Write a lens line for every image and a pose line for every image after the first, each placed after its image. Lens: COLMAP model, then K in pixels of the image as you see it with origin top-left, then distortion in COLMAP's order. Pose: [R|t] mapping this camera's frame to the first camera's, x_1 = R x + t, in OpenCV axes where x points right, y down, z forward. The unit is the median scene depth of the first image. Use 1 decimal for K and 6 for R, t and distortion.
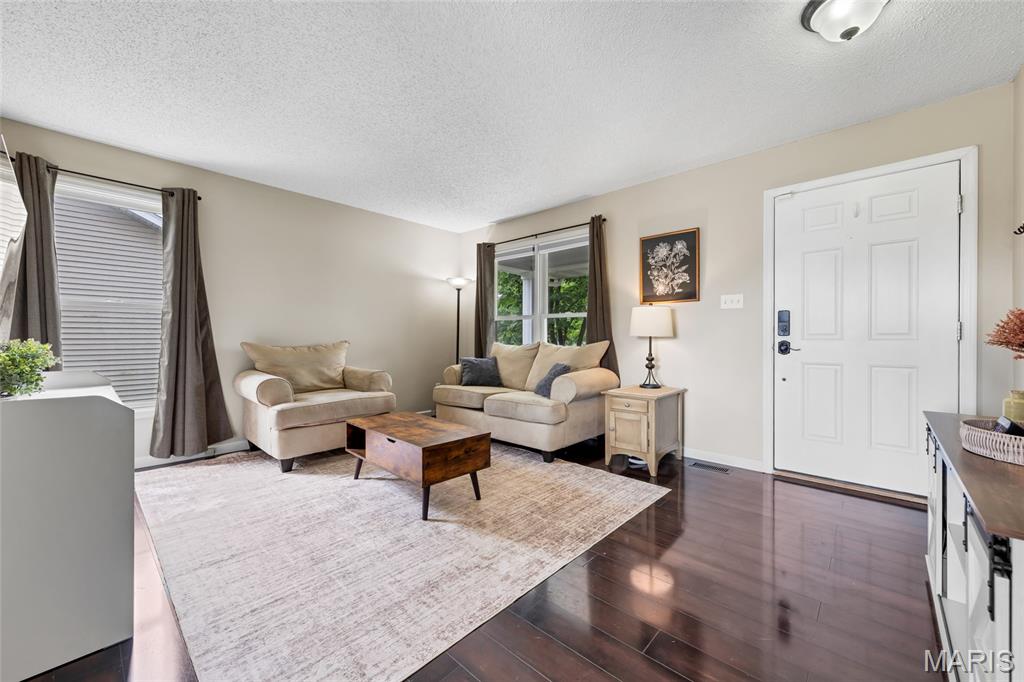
lens RADIAL K [[391.3, 0, 509.3], [0, 391.3, 337.4], [0, 0, 1]] dist [-0.003116, -0.000352]
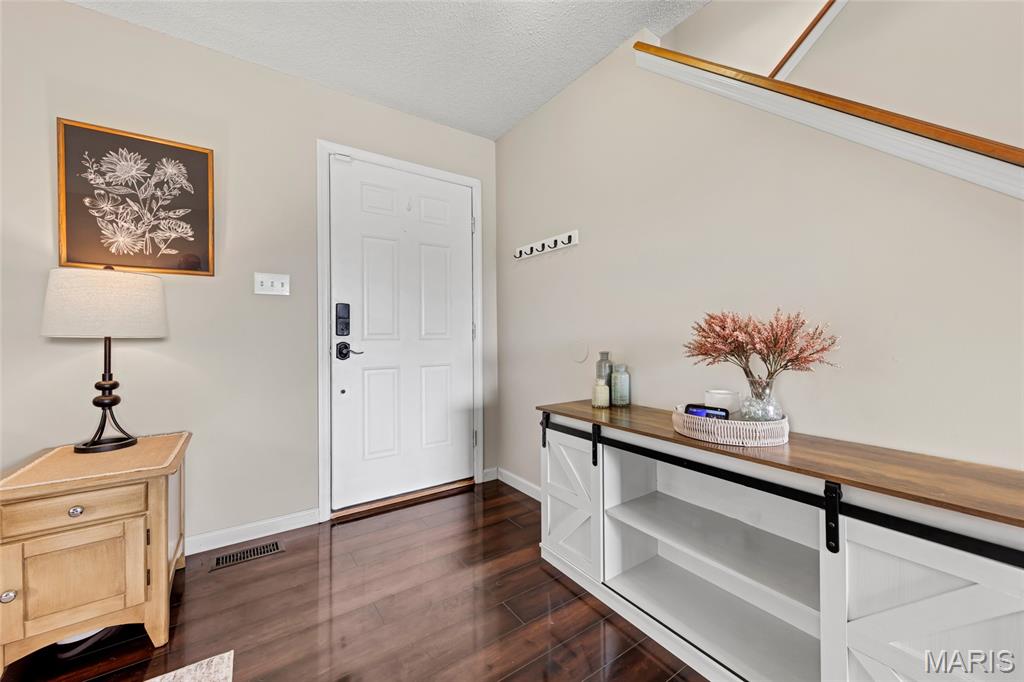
lens RADIAL K [[391.3, 0, 516.9], [0, 391.3, 337.2], [0, 0, 1]] dist [-0.003116, -0.000352]
pose [[0.216364, 0.002248, 0.976310, 0.014976], [0.013444, 0.999896, -0.005281, 0.006924], [-0.976220, 0.014268, 0.216311, 0.430872]]
